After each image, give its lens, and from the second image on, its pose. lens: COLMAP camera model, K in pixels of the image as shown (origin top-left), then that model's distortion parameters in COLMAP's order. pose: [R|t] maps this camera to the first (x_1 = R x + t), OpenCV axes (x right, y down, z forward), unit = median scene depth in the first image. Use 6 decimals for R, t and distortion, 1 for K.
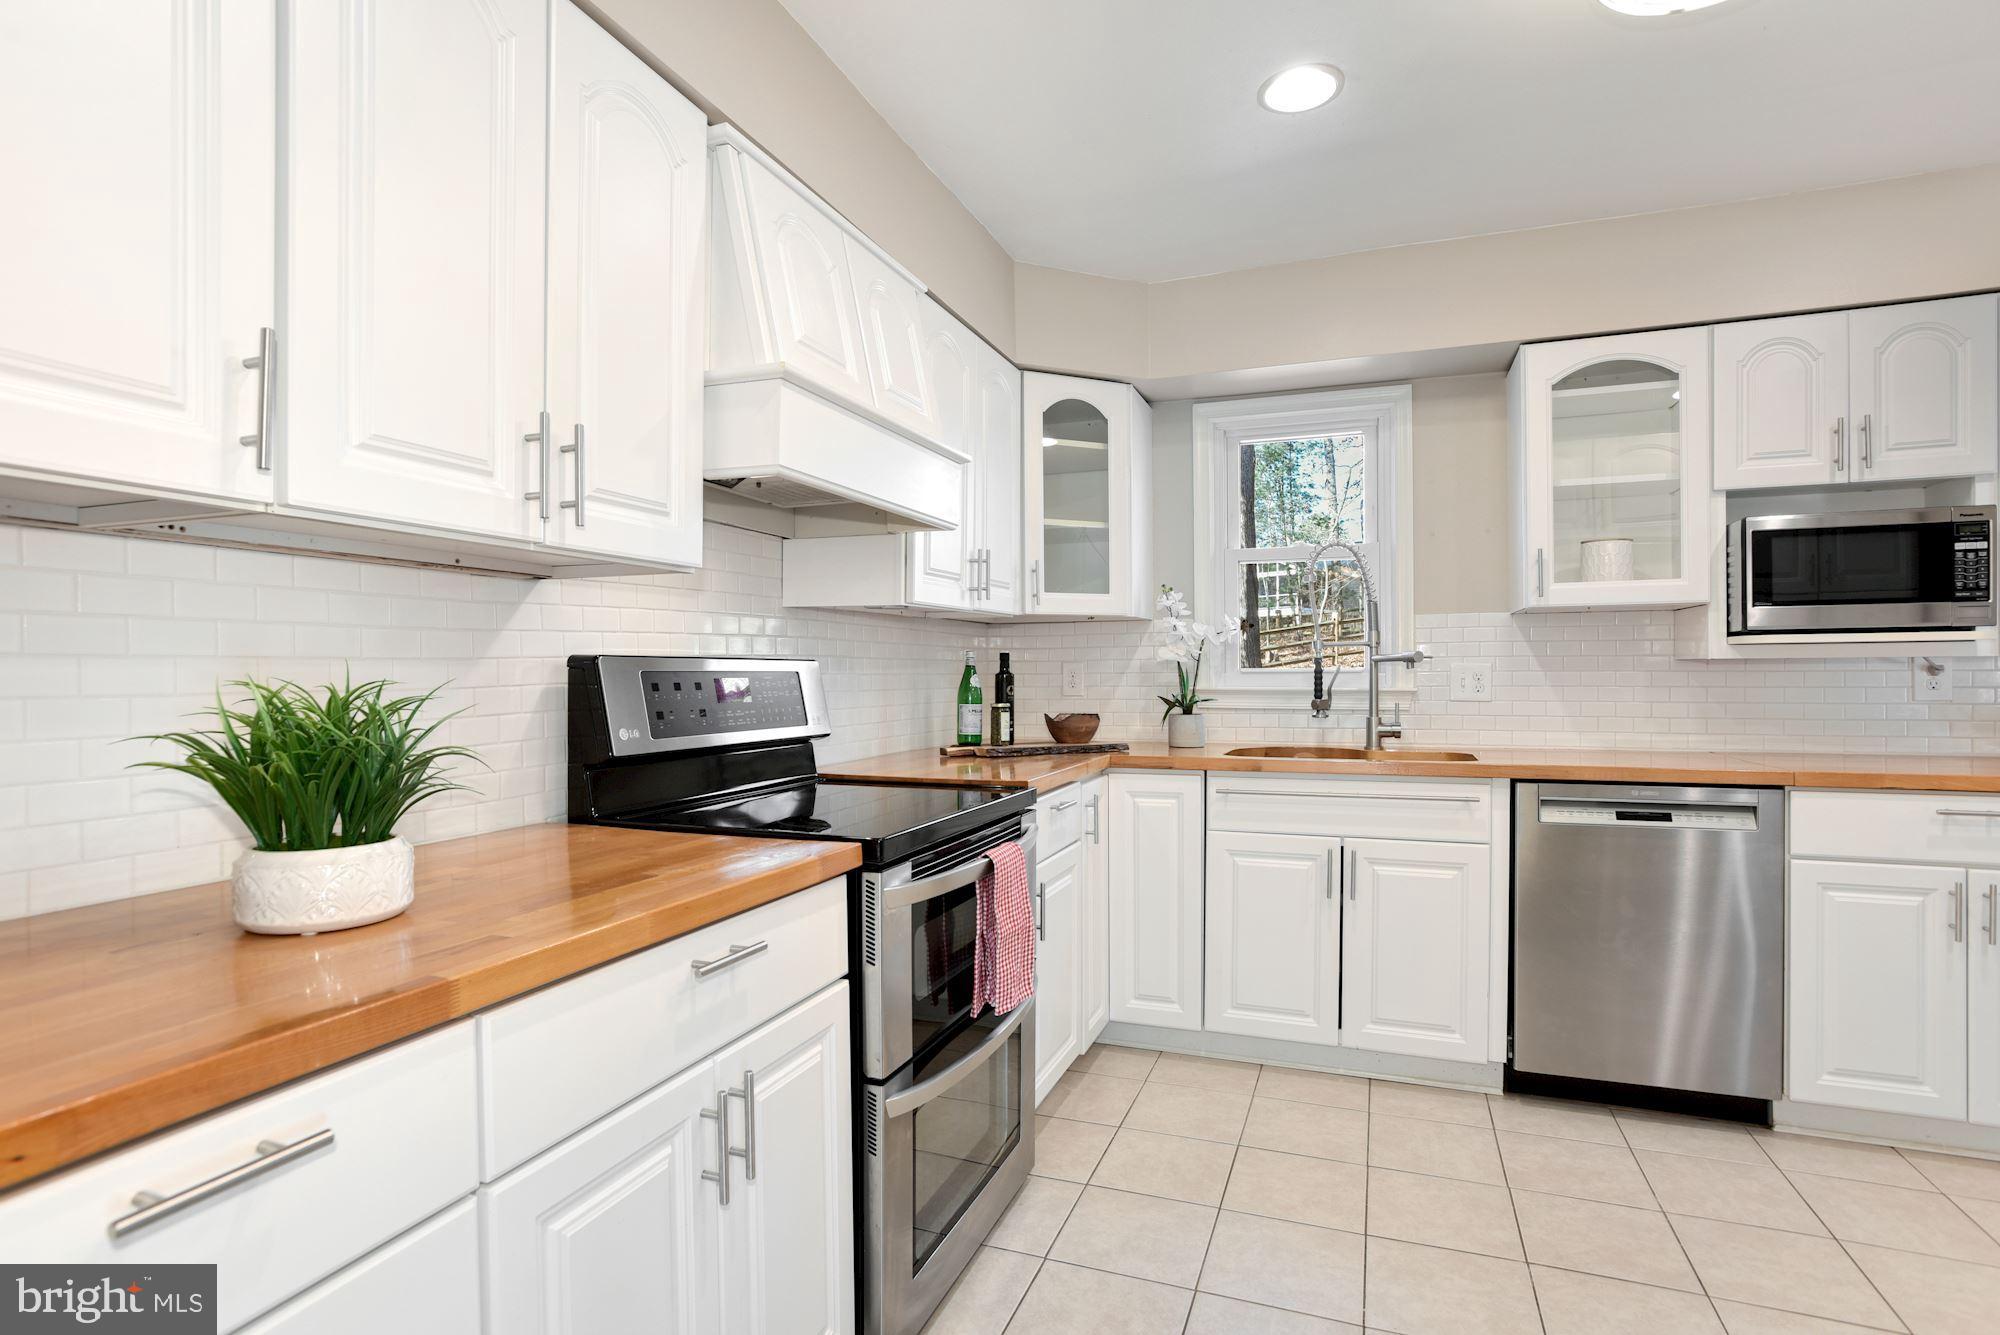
lens RADIAL K [[974.3, 0, 1016.8], [0, 974.3, 674.4], [0, 0, 1]] dist [-0.030721, 0.014550]
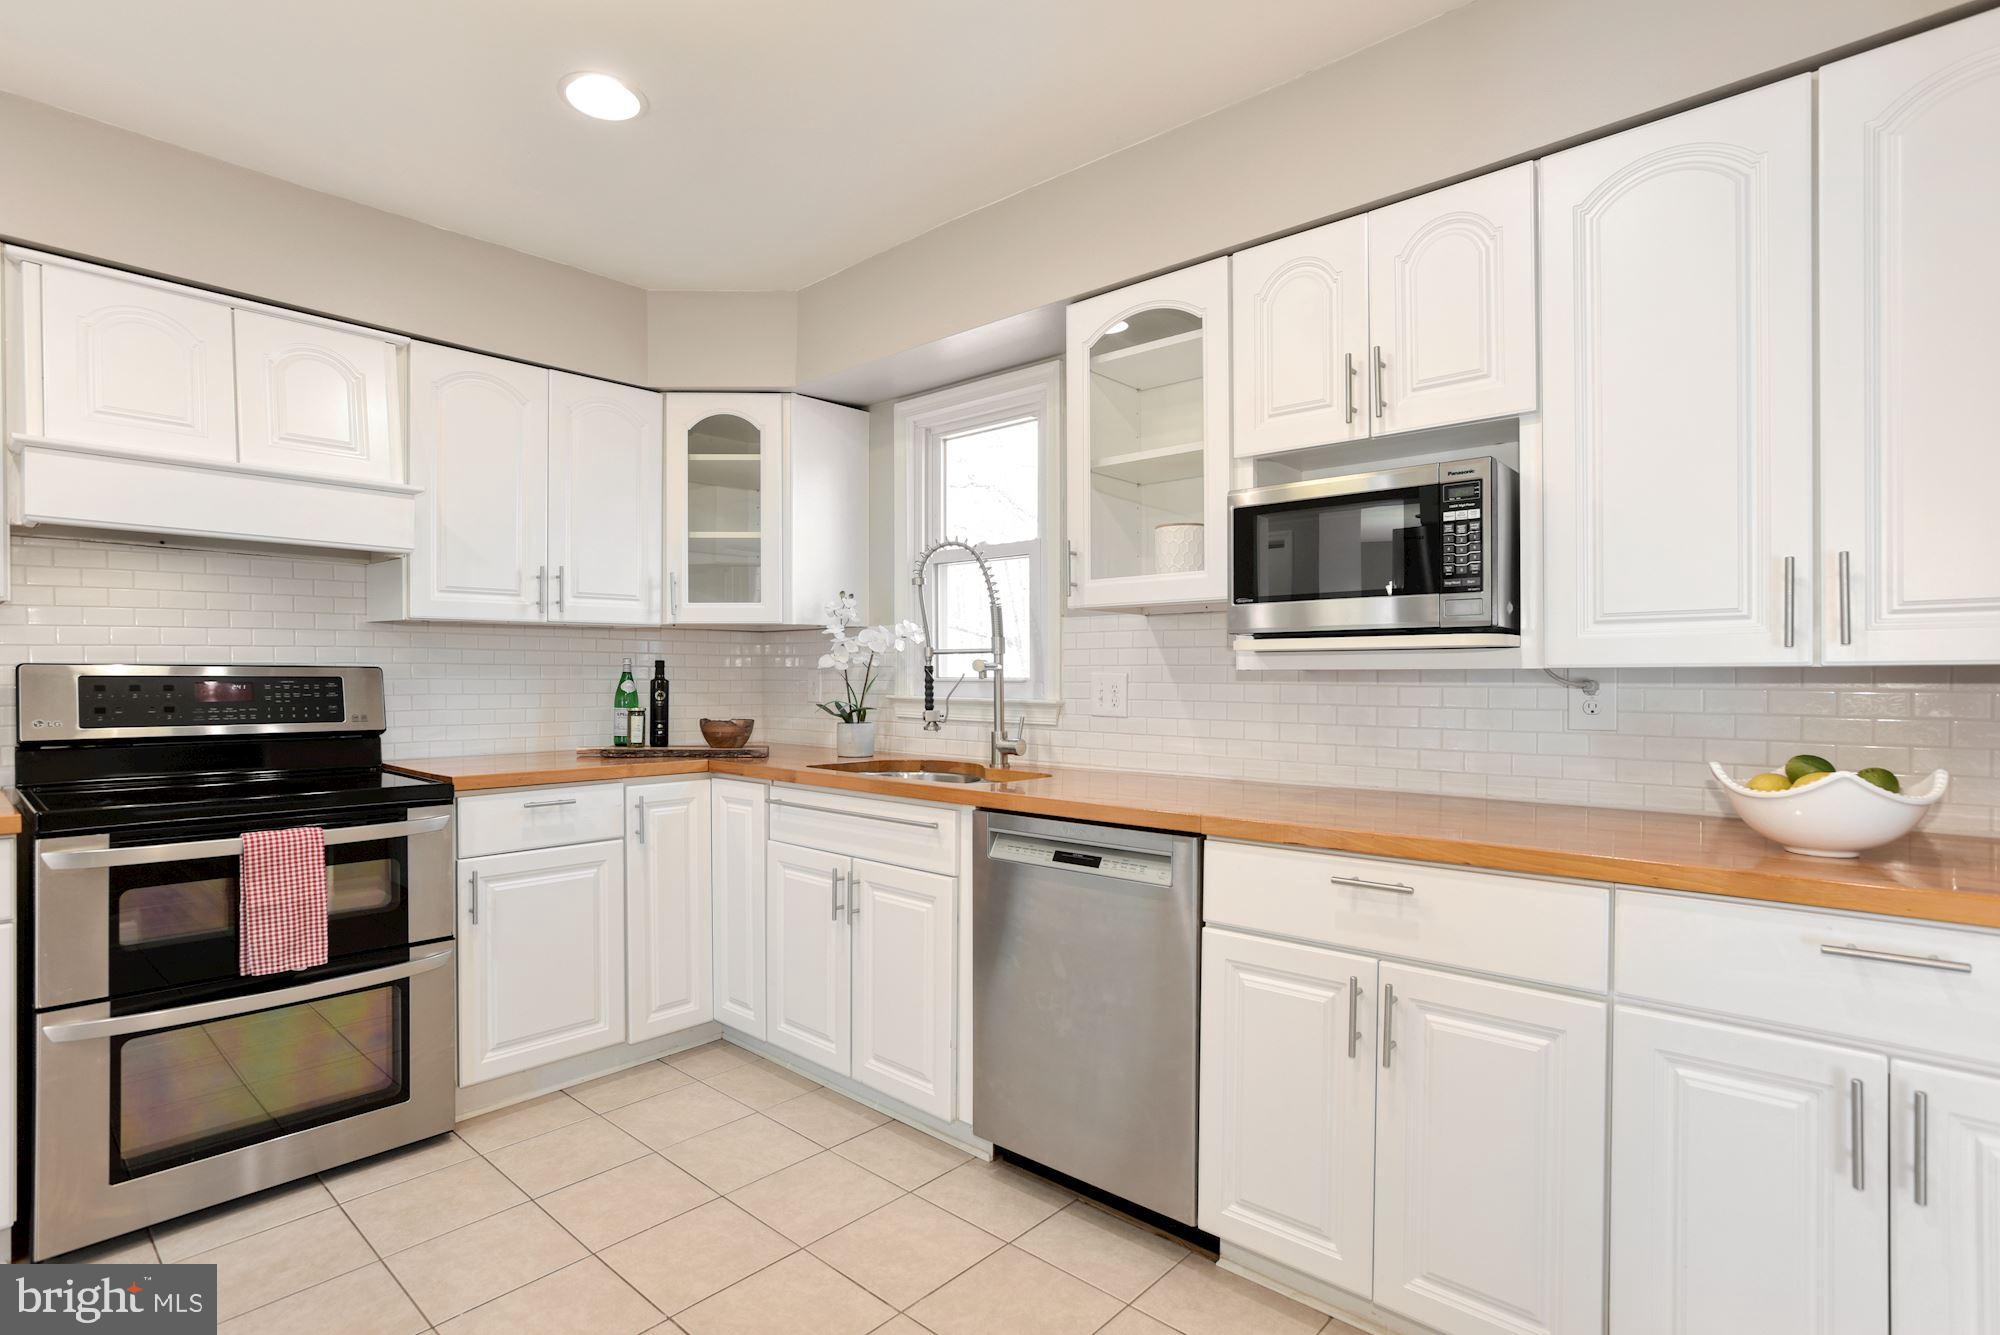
lens RADIAL K [[974.3, 0, 1001.2], [0, 974.3, 681.0], [0, 0, 1]] dist [-0.030721, 0.014550]
pose [[0.933512, 0.009718, -0.358415, 0.800831], [-0.008525, 0.999952, 0.004907, -0.008915], [0.358445, -0.001525, 0.933549, 0.169524]]
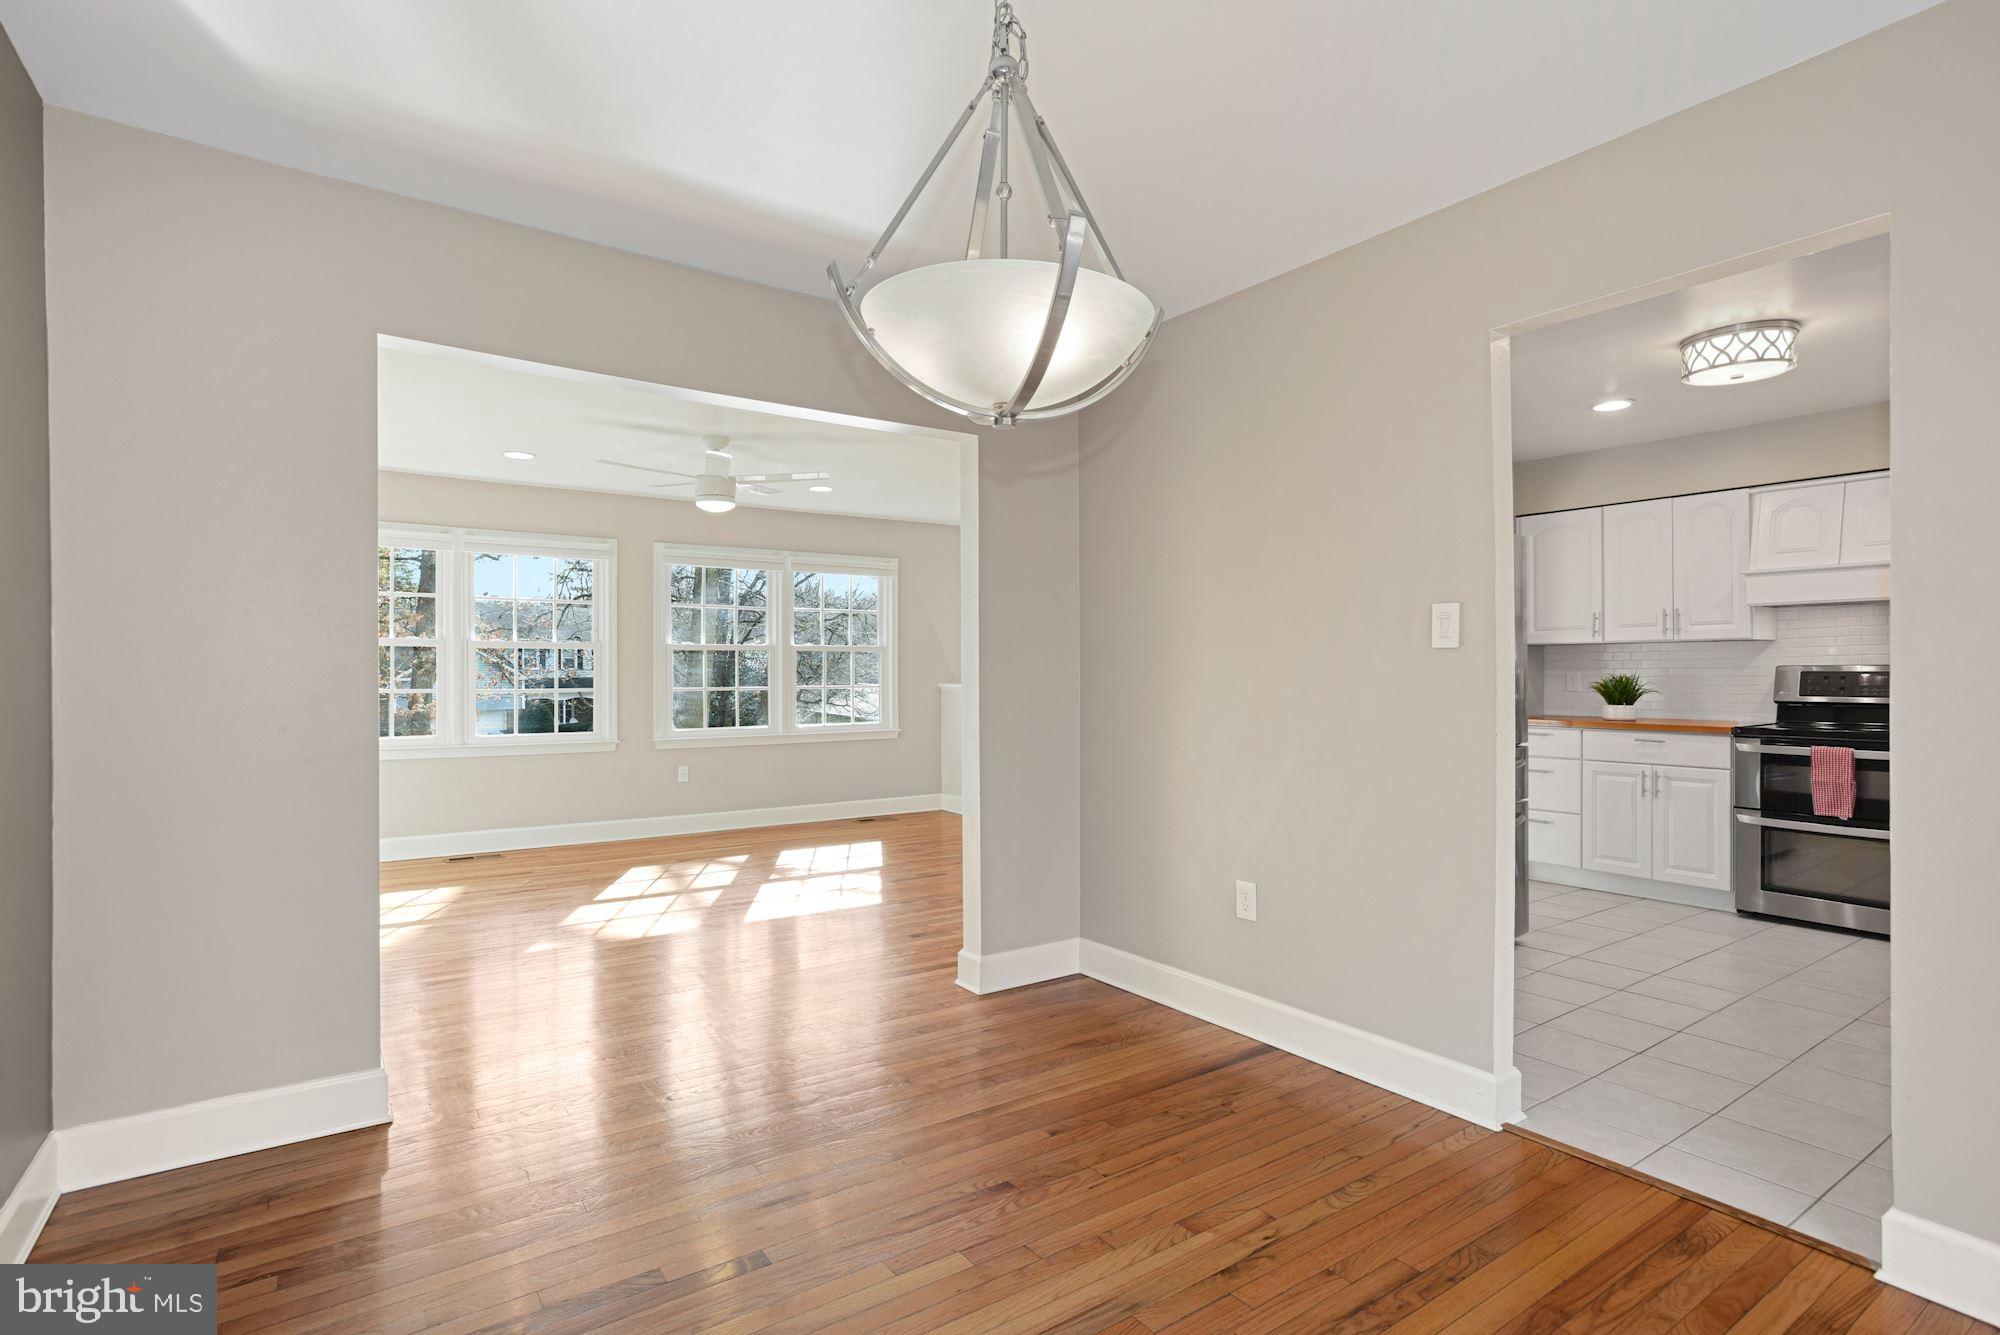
lens RADIAL K [[974.3, 0, 985.8], [0, 974.3, 672.0], [0, 0, 1]] dist [-0.030721, 0.014550]
pose [[-0.576488, 0.005879, -0.817084, 2.048695], [0.002582, 0.999982, 0.005373, -0.014560], [0.817101, 0.000987, -0.576493, 0.457146]]
